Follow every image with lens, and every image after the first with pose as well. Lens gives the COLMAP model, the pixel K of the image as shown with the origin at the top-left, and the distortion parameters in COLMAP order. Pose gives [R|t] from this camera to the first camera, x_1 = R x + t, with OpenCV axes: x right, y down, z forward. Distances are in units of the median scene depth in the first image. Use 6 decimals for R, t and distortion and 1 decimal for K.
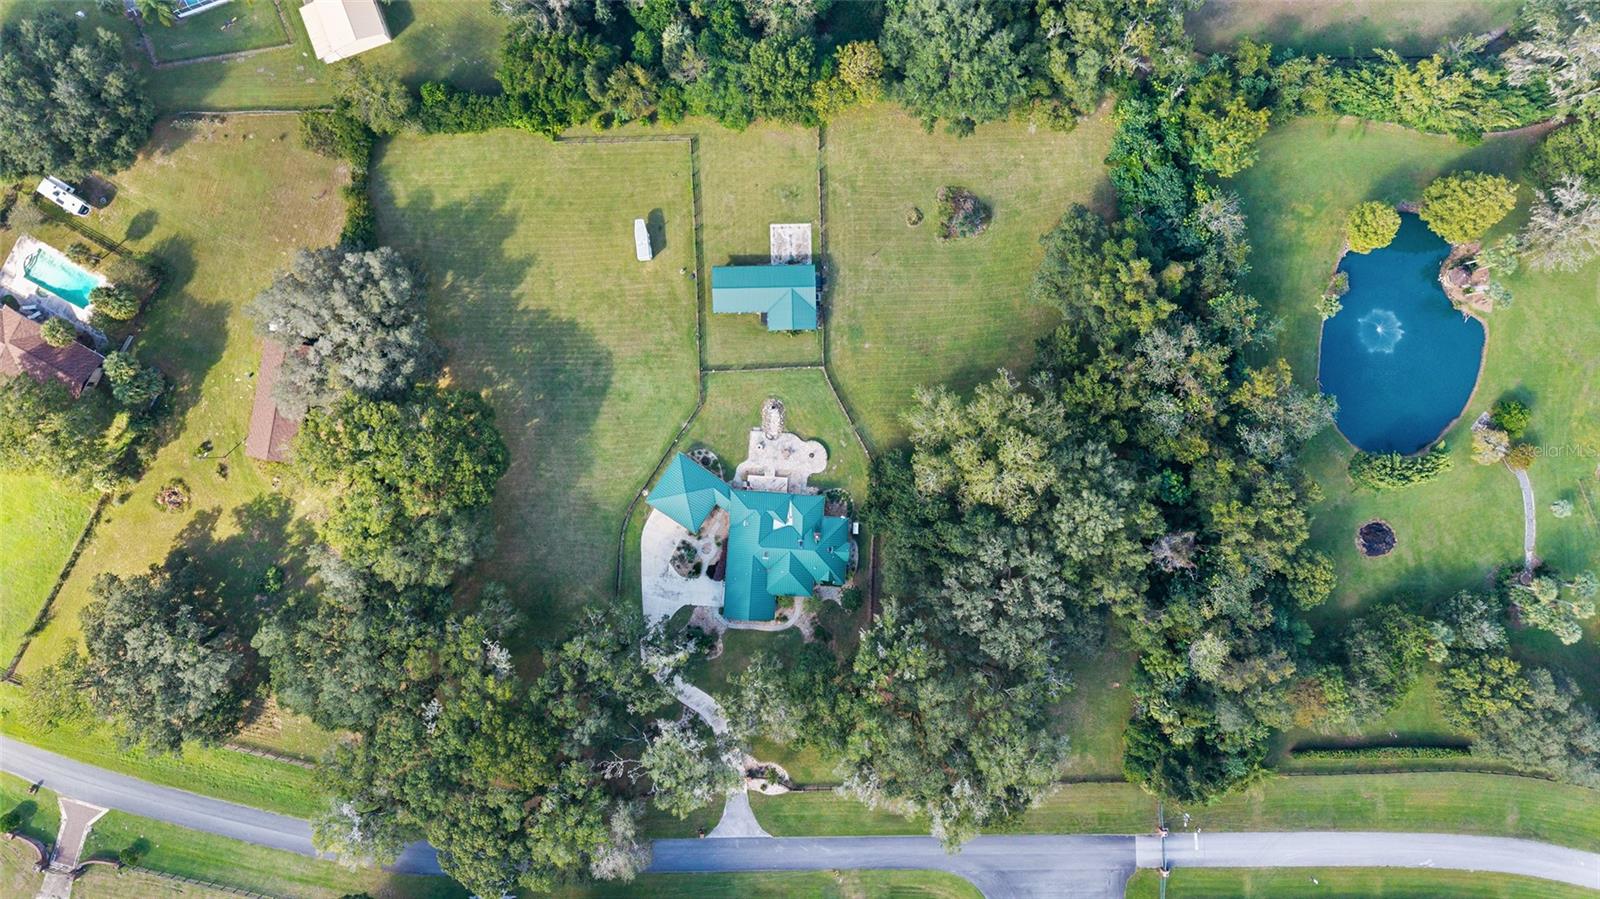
lens RADIAL K [[1062.1, 0, 800.0], [0, 1062.1, 449.5], [0, 0, 1]] dist [0.040694, -0.032940]
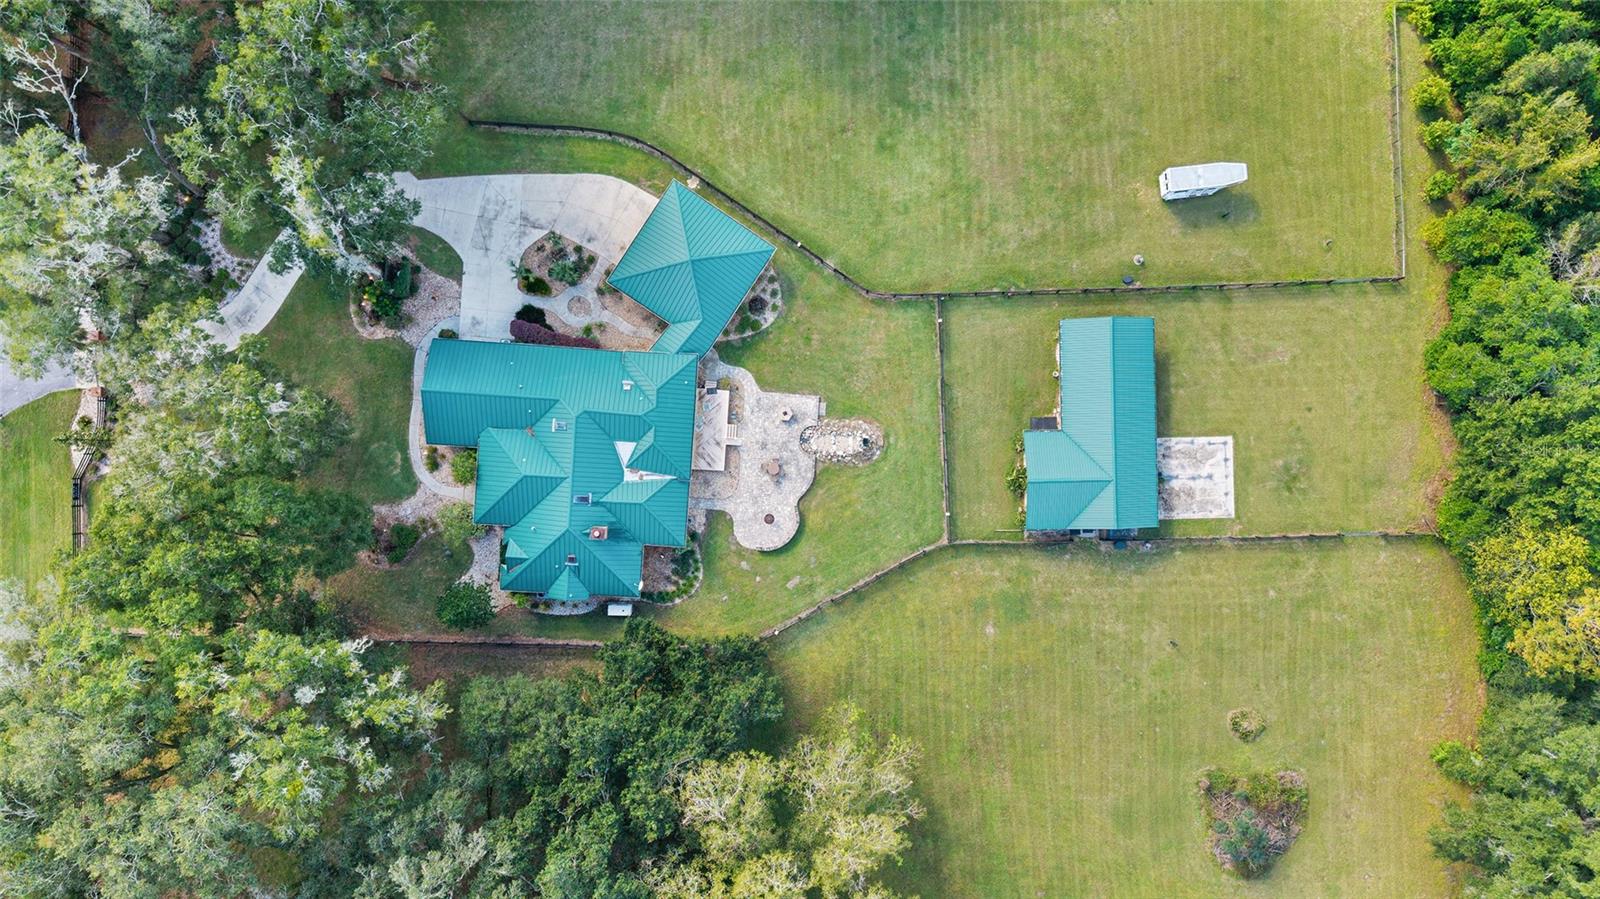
lens RADIAL K [[1062.1, 0, 800.0], [0, 1062.1, 449.5], [0, 0, 1]] dist [0.040694, -0.032940]
pose [[0.000320, 0.999773, -0.021284, -0.011063], [-0.999868, -0.000026, -0.016244, -0.000935], [-0.016241, 0.021286, 0.999641, 0.507785]]
